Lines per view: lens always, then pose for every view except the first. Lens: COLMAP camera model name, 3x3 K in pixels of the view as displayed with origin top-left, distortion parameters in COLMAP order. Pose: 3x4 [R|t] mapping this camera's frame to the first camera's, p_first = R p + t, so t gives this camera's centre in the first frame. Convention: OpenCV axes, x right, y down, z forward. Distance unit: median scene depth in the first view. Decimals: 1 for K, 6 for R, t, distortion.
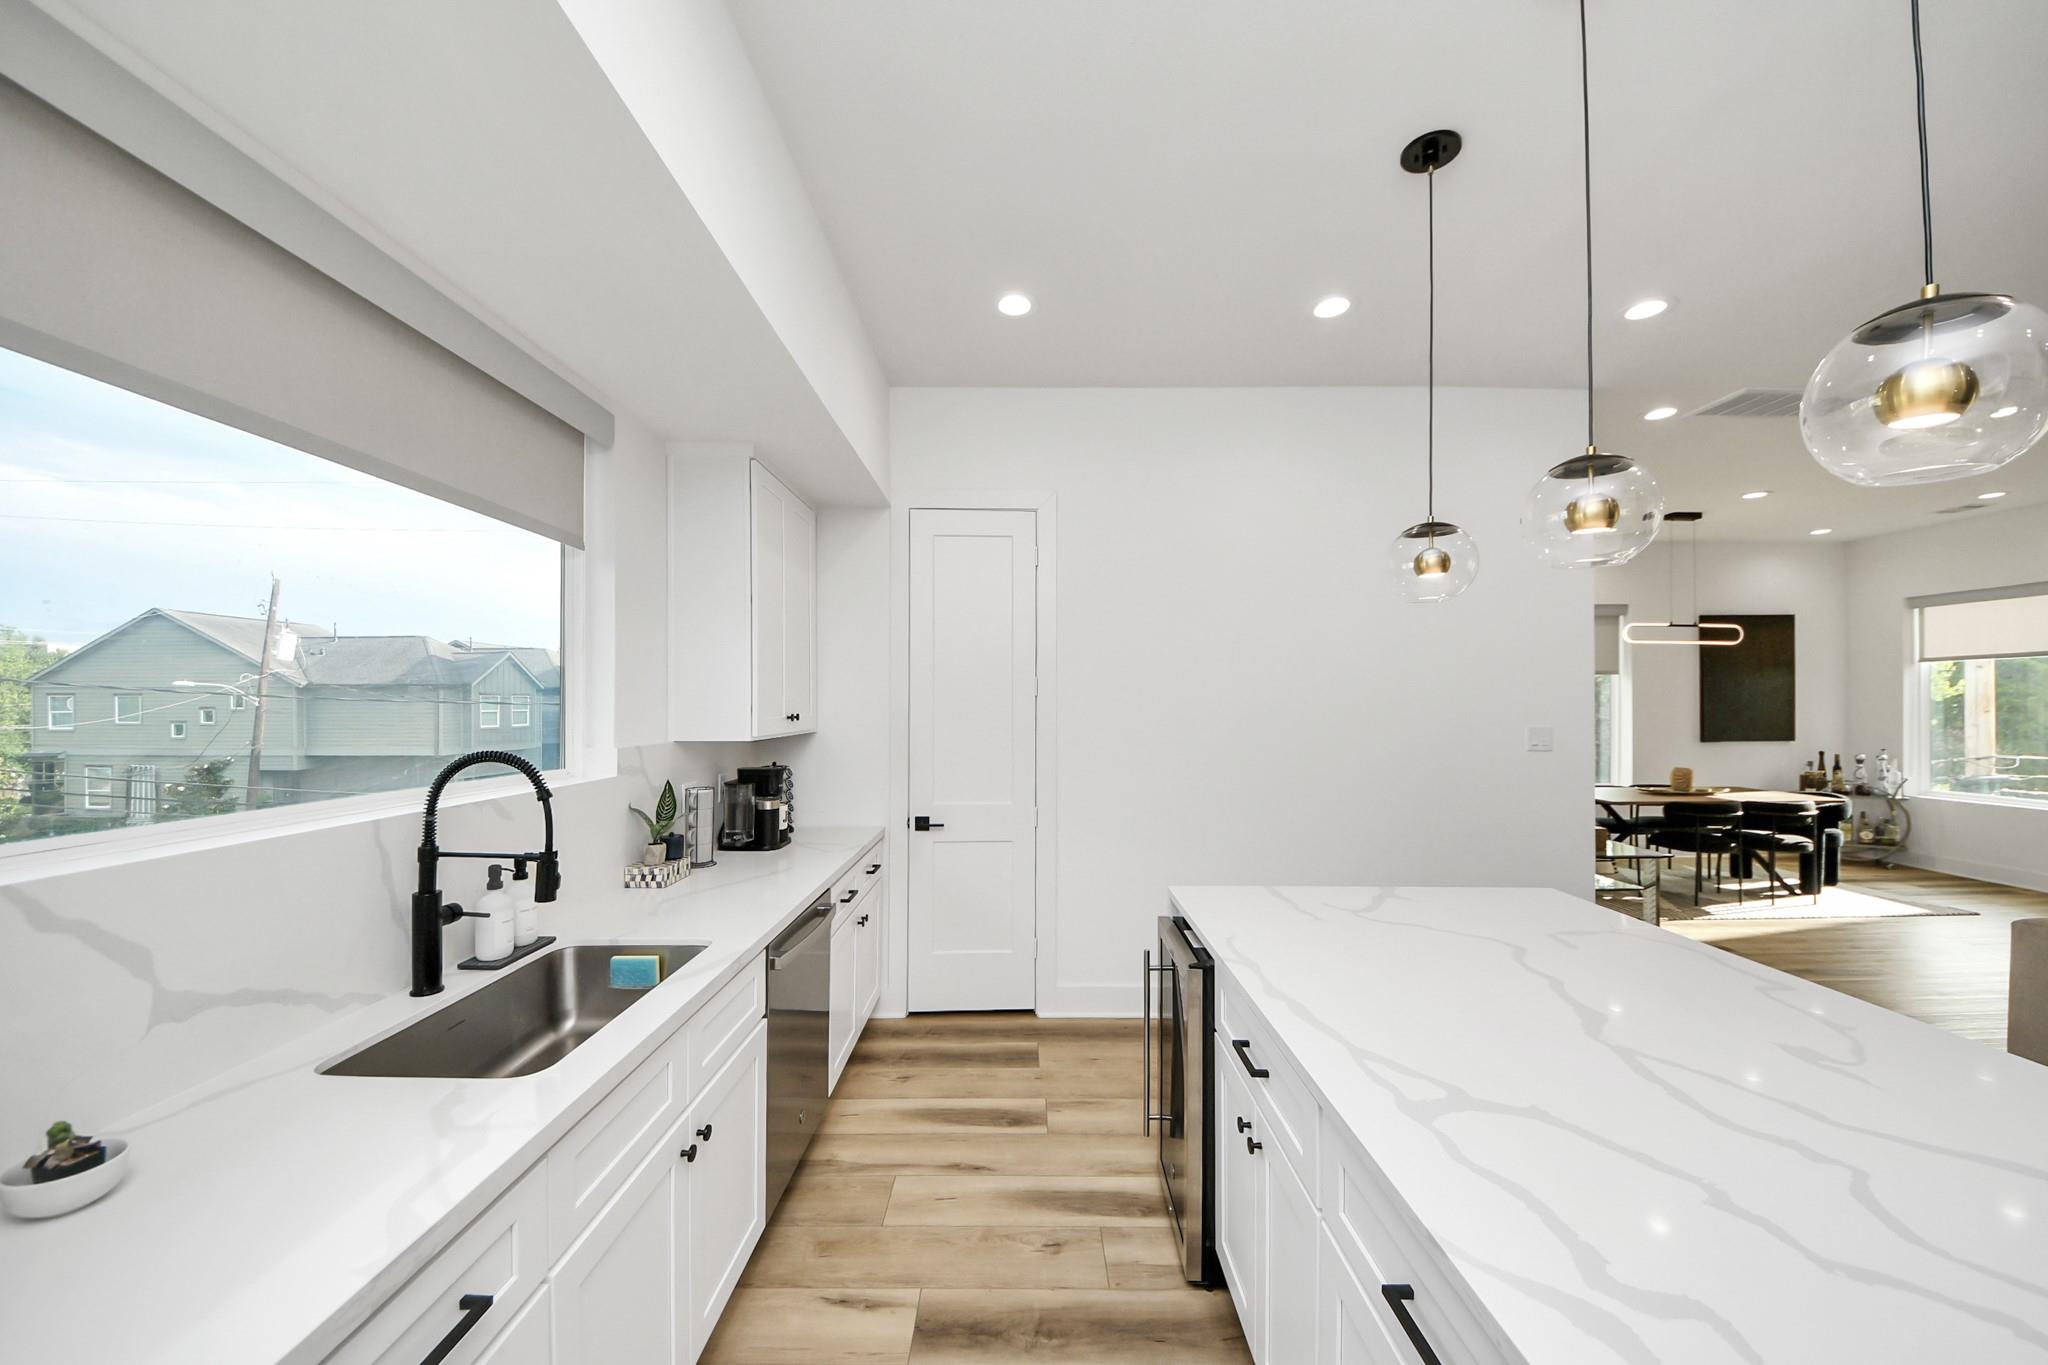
lens RADIAL K [[735.3, 0, 1031.3], [0, 735.3, 695.6], [0, 0, 1]] dist [-0.000478, -0.000066]
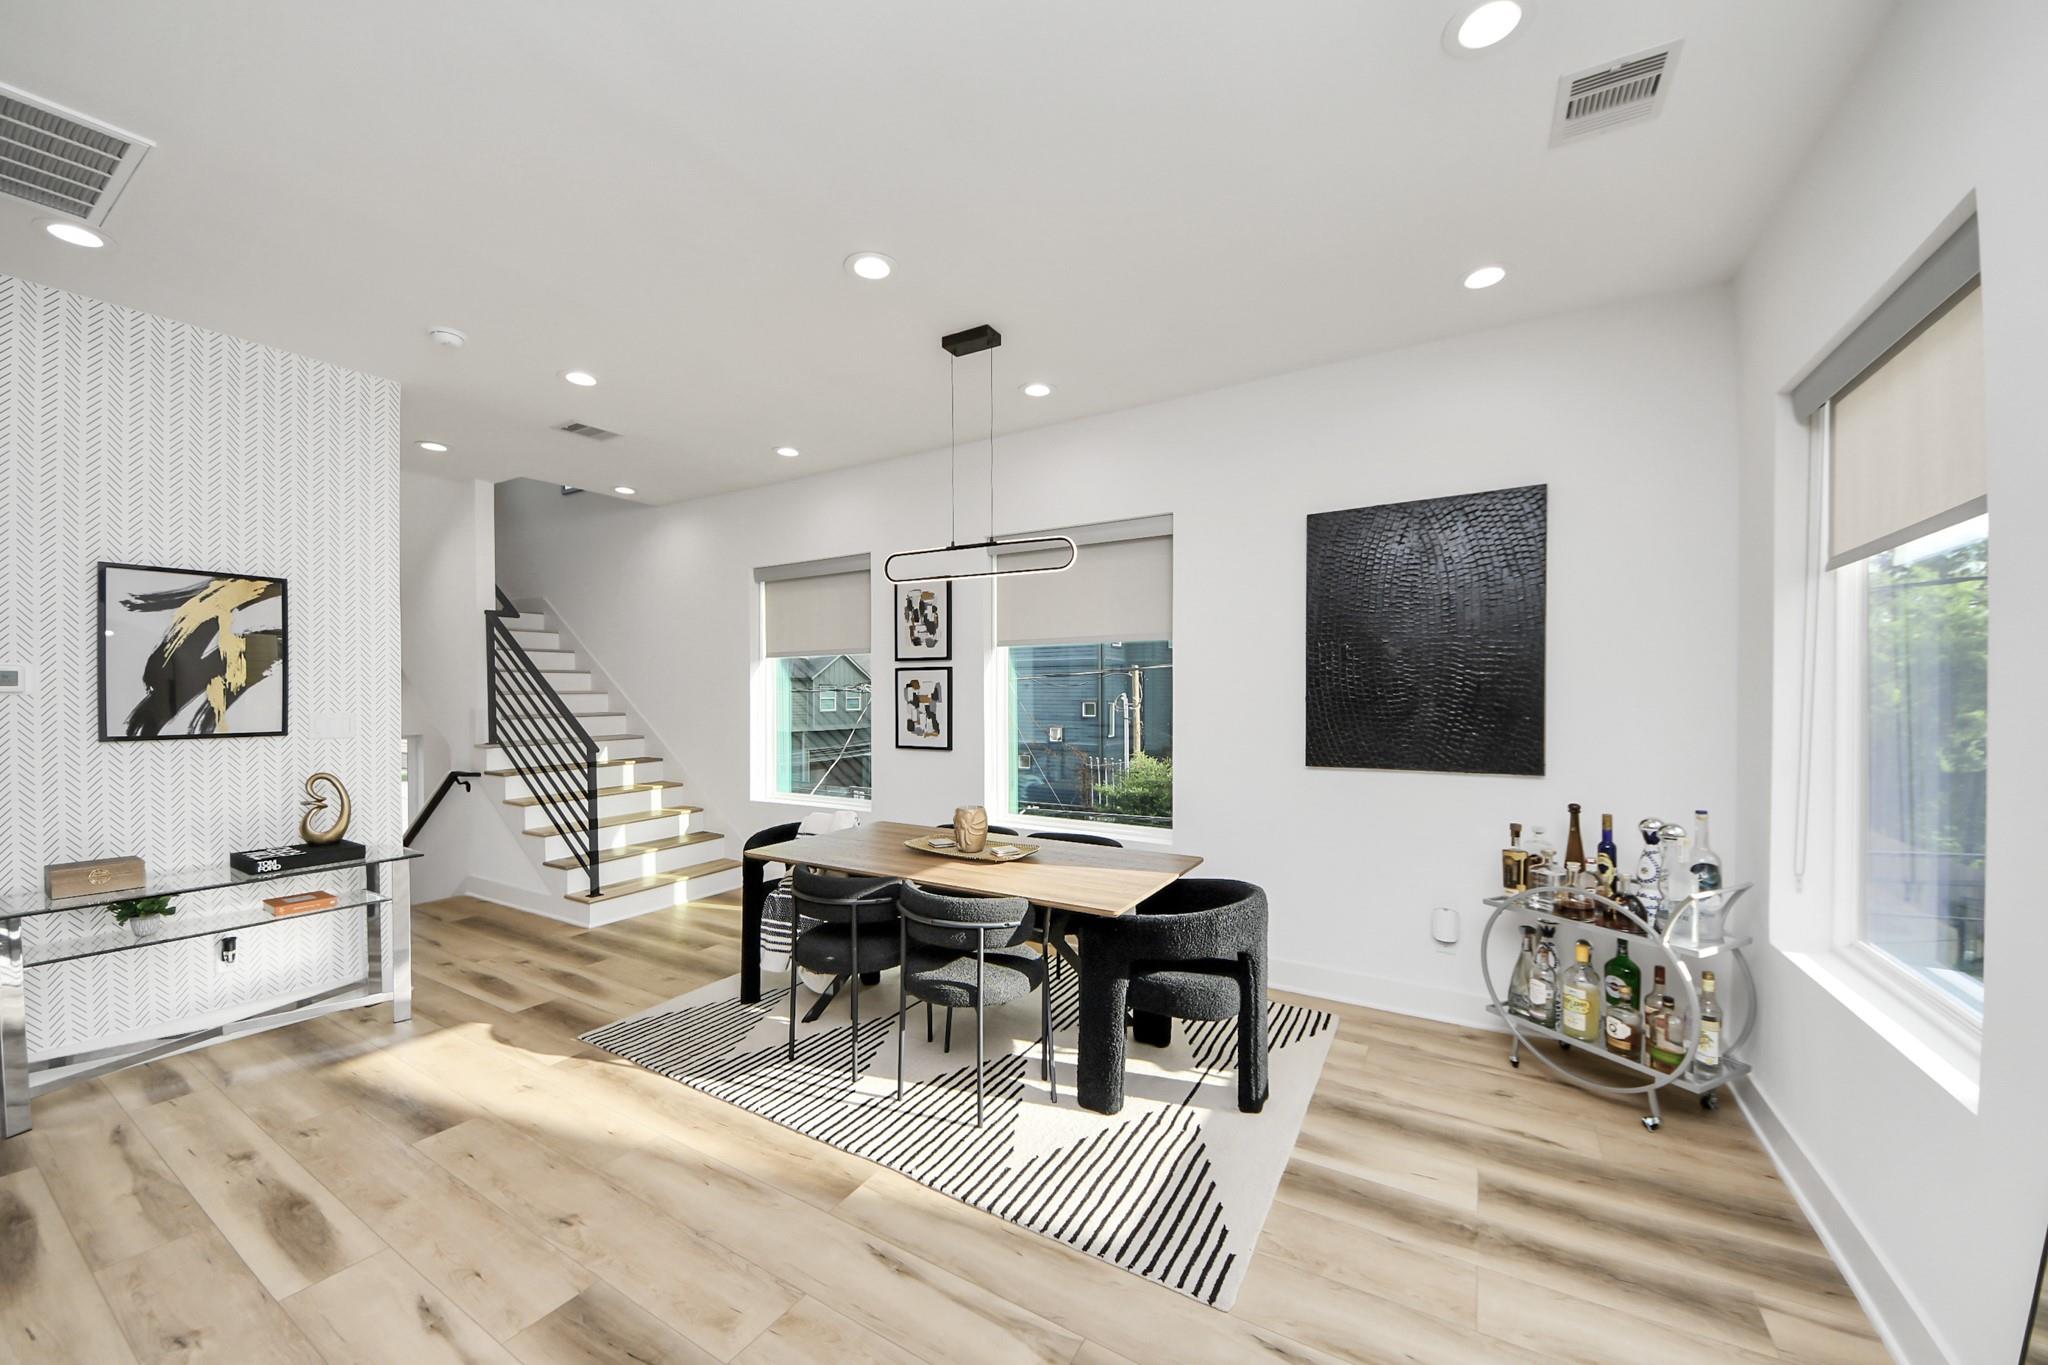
lens RADIAL K [[735.3, 0, 1031.3], [0, 735.3, 695.6], [0, 0, 1]] dist [-0.000478, -0.000066]
pose [[0.856818, 0.007437, -0.515565, 1.003380], [0.001683, 0.999850, 0.017220, 0.006301], [0.515616, -0.015621, 0.856677, 0.473203]]
